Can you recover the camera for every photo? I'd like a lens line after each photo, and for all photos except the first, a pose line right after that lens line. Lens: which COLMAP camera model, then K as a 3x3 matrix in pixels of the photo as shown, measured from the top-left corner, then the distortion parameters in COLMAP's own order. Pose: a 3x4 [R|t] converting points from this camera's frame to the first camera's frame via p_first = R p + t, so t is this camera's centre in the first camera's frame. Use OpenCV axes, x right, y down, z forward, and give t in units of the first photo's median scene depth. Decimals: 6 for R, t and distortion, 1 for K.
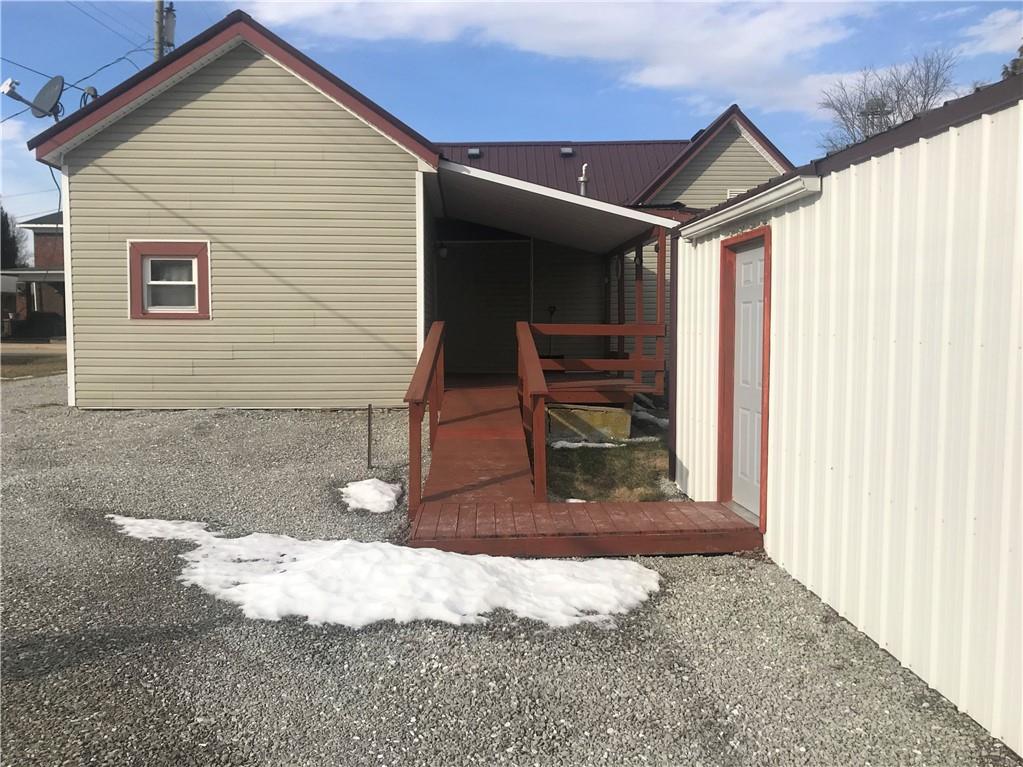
lens RADIAL K [[855.8, 0, 511.5], [0, 855.8, 383.5], [0, 0, 1]] dist [0.001861, -0.004930]
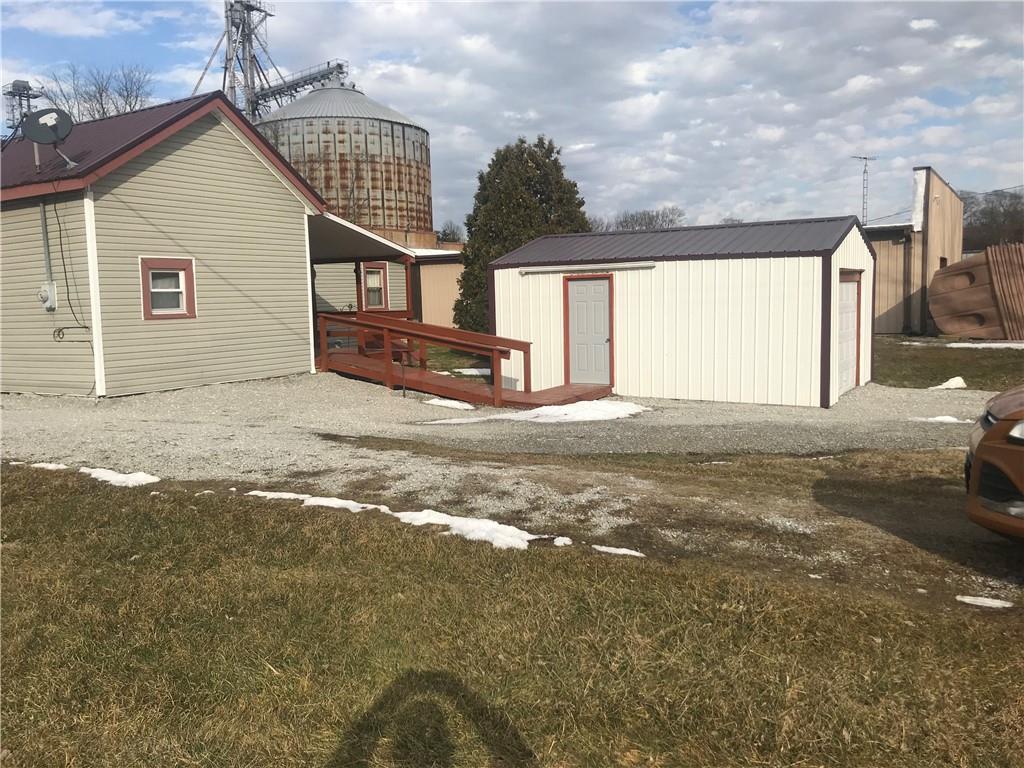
lens RADIAL K [[819.7, 0, 512.0], [0, 819.7, 384.0], [0, 0, 1]] dist [0.014323, -0.032392]
pose [[0.559018, -0.104293, 0.822570, -1.132129], [0.079349, 0.994234, 0.072132, -0.026503], [-0.825350, 0.024947, 0.564070, -0.108646]]
